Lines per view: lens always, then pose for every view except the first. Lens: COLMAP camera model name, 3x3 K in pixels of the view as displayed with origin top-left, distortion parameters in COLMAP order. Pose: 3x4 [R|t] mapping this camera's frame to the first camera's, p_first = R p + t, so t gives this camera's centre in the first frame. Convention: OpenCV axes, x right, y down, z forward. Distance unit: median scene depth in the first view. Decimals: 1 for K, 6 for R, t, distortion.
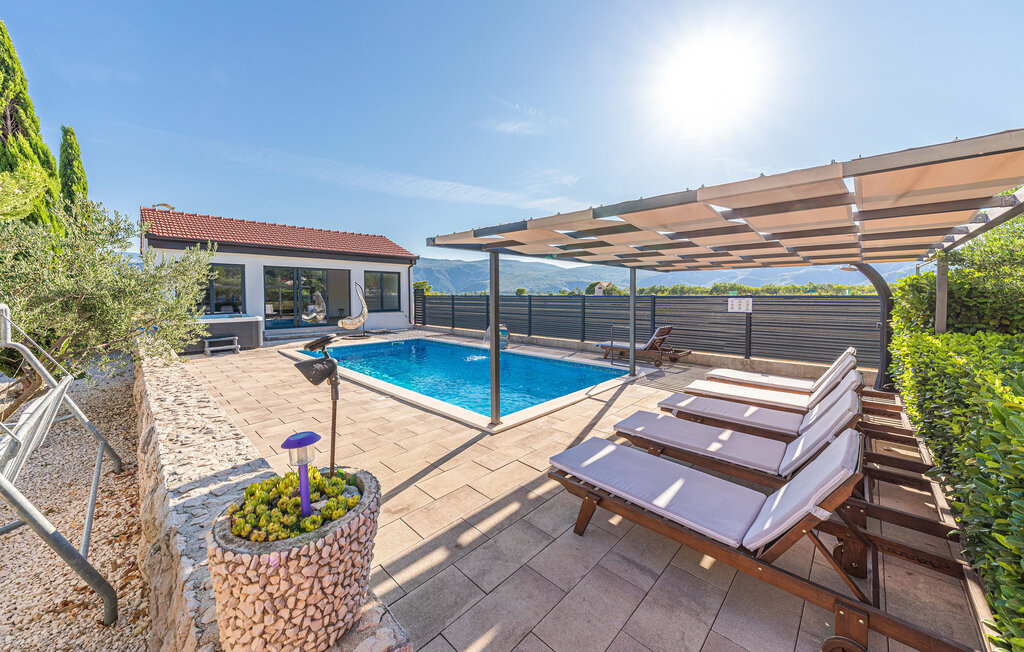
lens RADIAL K [[359.3, 0, 505.2], [0, 359.3, 313.5], [0, 0, 1]] dist [0.000908, -0.000072]
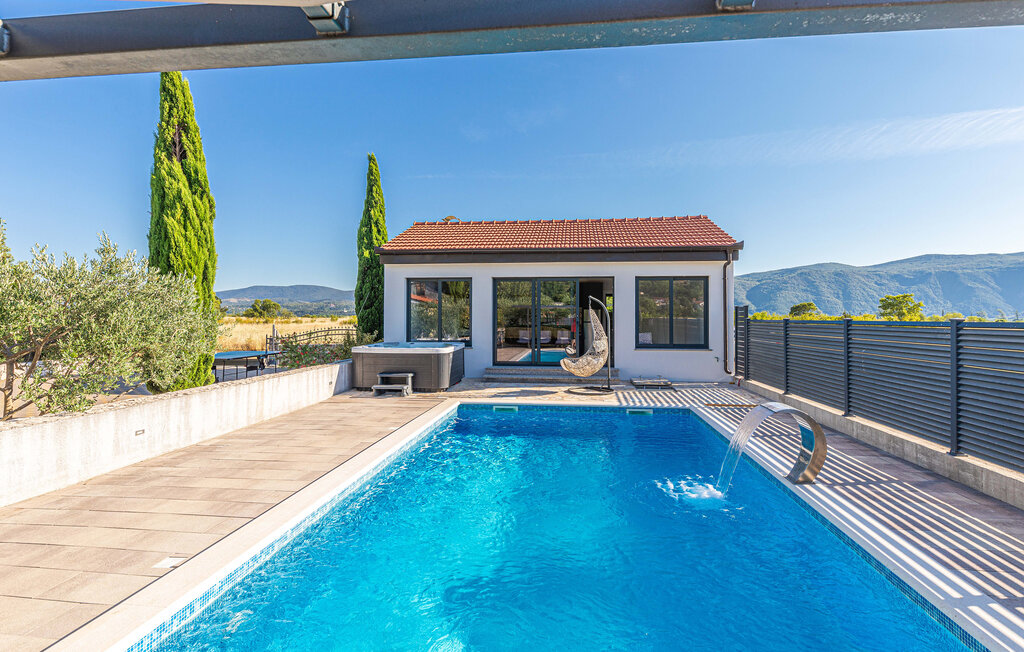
lens RADIAL K [[509.1, 0, 515.5], [0, 509.1, 304.4], [0, 0, 1]] dist [-0.002245, -0.000374]
pose [[0.624185, -0.019233, -0.781040, 0.136344], [-0.044277, 0.997219, -0.059942, -0.015927], [0.780021, 0.071997, 0.621598, 0.340449]]
